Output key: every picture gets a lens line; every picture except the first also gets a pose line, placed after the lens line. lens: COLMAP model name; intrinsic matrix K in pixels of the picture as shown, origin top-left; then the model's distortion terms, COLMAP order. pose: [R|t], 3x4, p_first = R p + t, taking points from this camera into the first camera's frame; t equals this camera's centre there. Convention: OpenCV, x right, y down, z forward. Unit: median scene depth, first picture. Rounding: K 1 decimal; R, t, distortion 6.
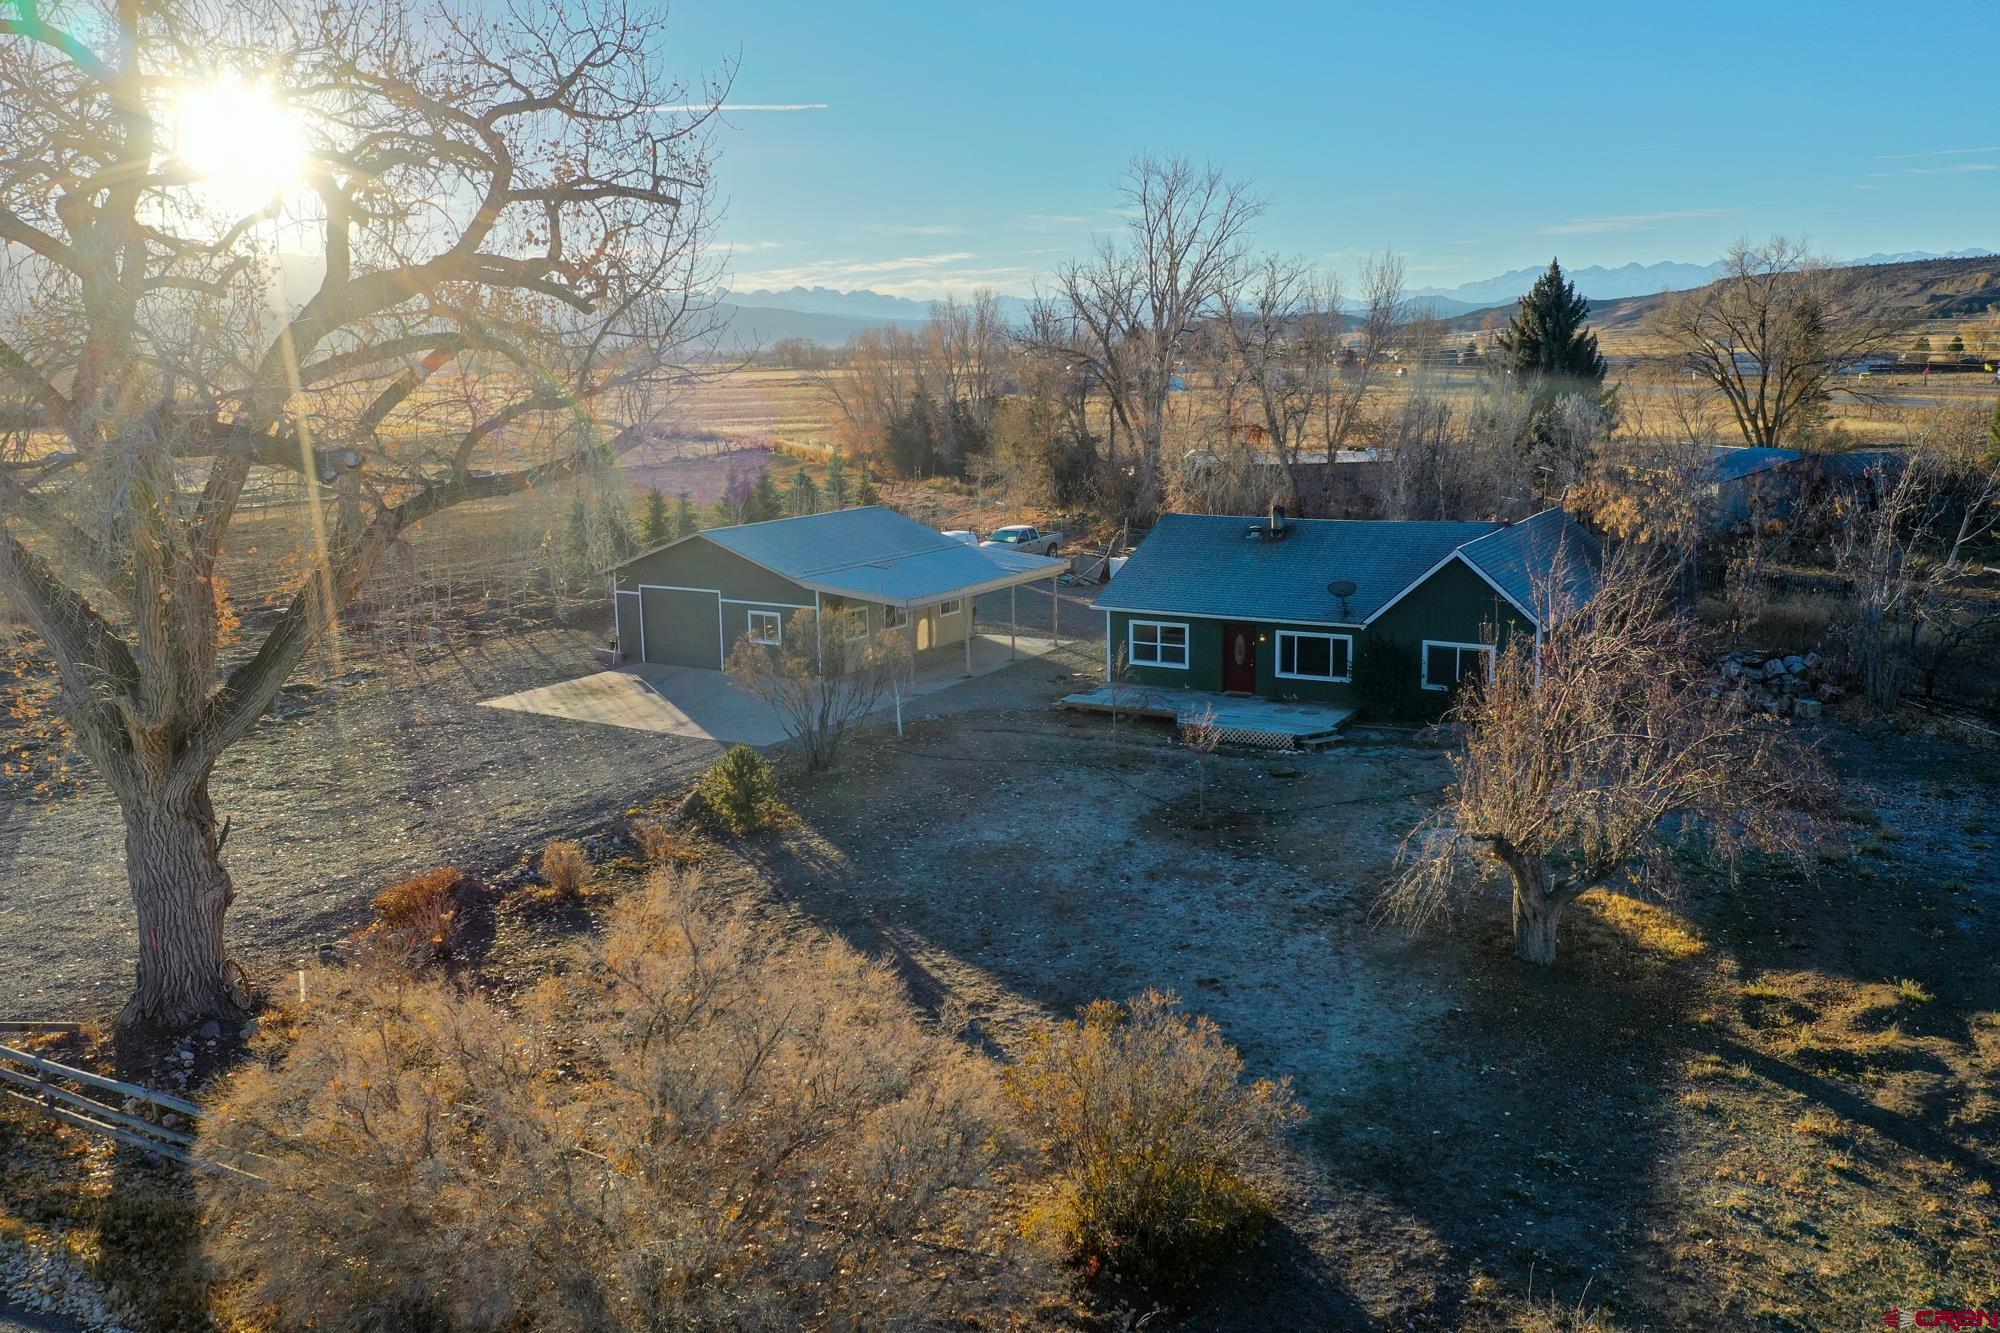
lens RADIAL K [[1571.7, 0, 1000.0], [0, 1571.7, 666.5], [0, 0, 1]] dist [-0.001088, 0.008310]
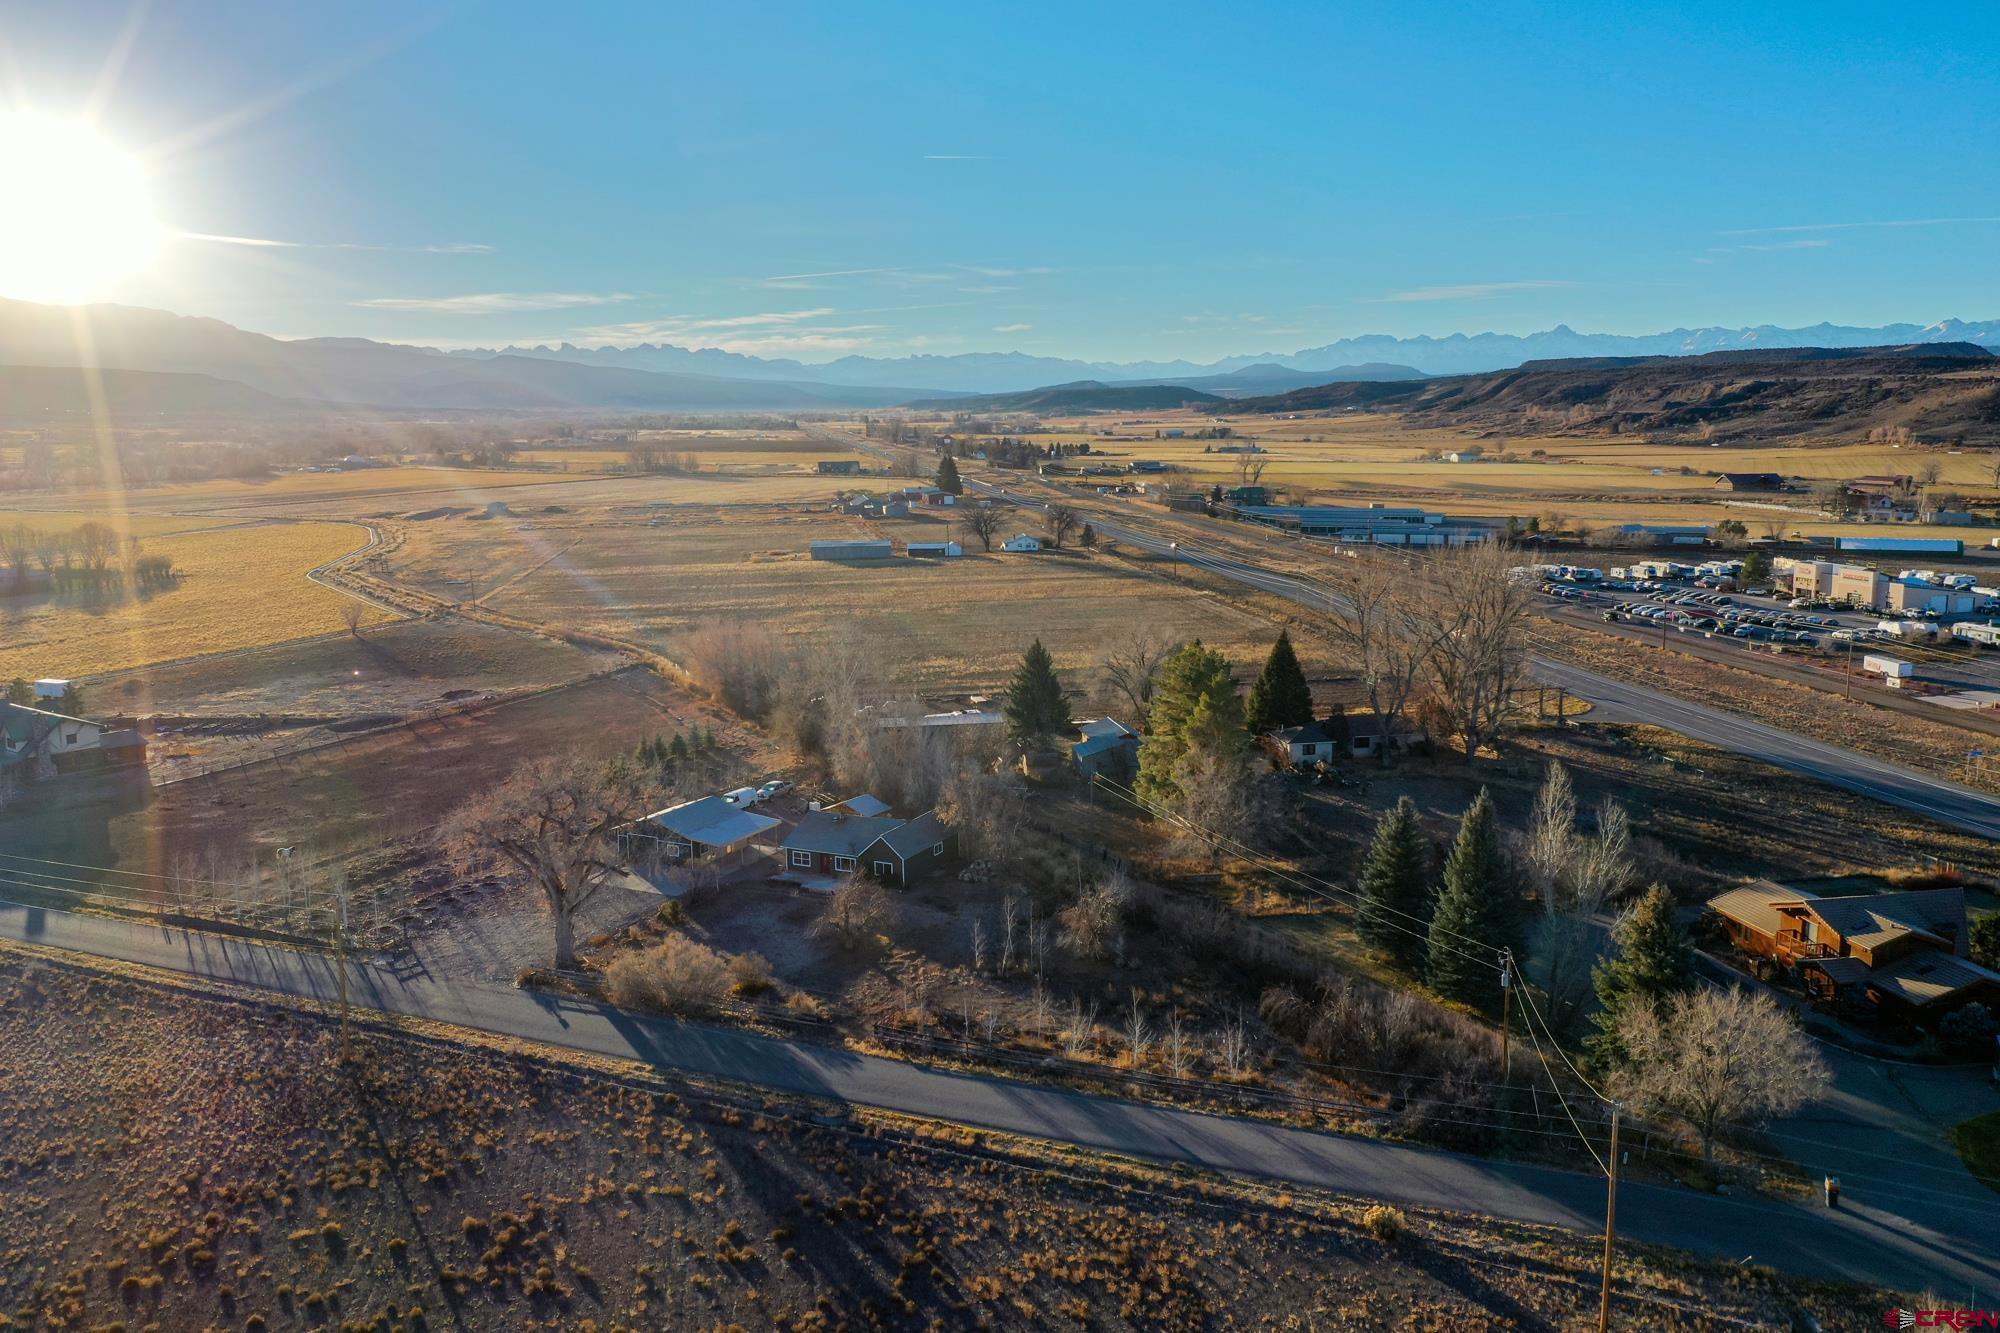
lens RADIAL K [[1571.7, 0, 1000.0], [0, 1571.7, 666.5], [0, 0, 1]] dist [-0.001088, 0.008310]
pose [[0.995572, -0.004190, 0.093908, 0.171968], [0.007524, 0.999353, -0.035176, -0.243207], [-0.093700, 0.035727, 0.994959, -1.870370]]
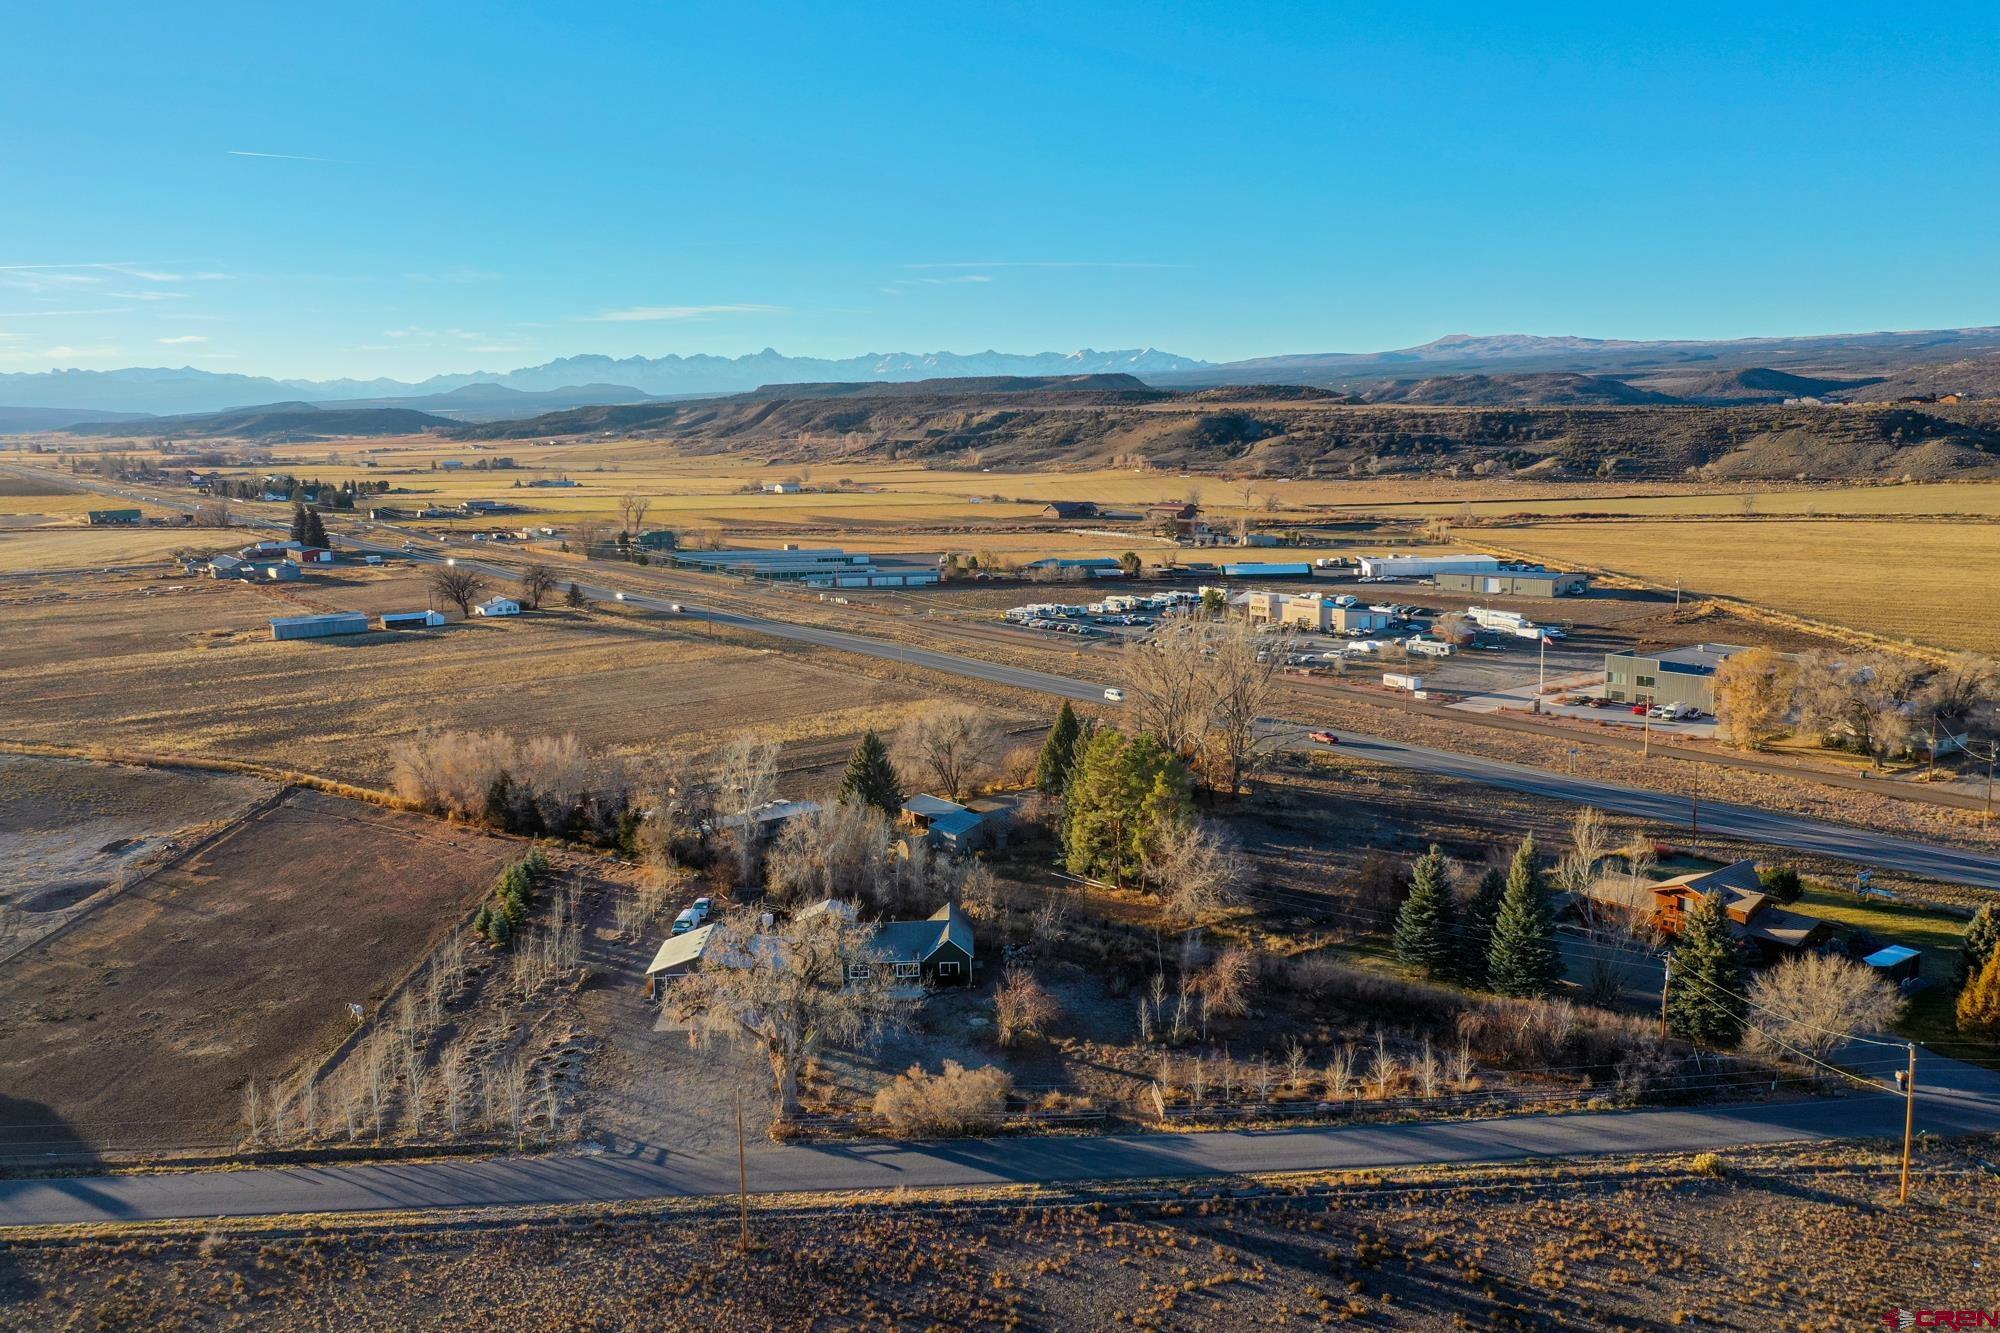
lens RADIAL K [[1571.7, 0, 1000.0], [0, 1571.7, 666.5], [0, 0, 1]] dist [-0.001088, 0.008310]
pose [[0.838684, -0.076361, 0.539238, -1.172201], [0.103417, 0.994436, -0.020025, -0.470017], [-0.534709, 0.072561, 0.841915, -1.682437]]
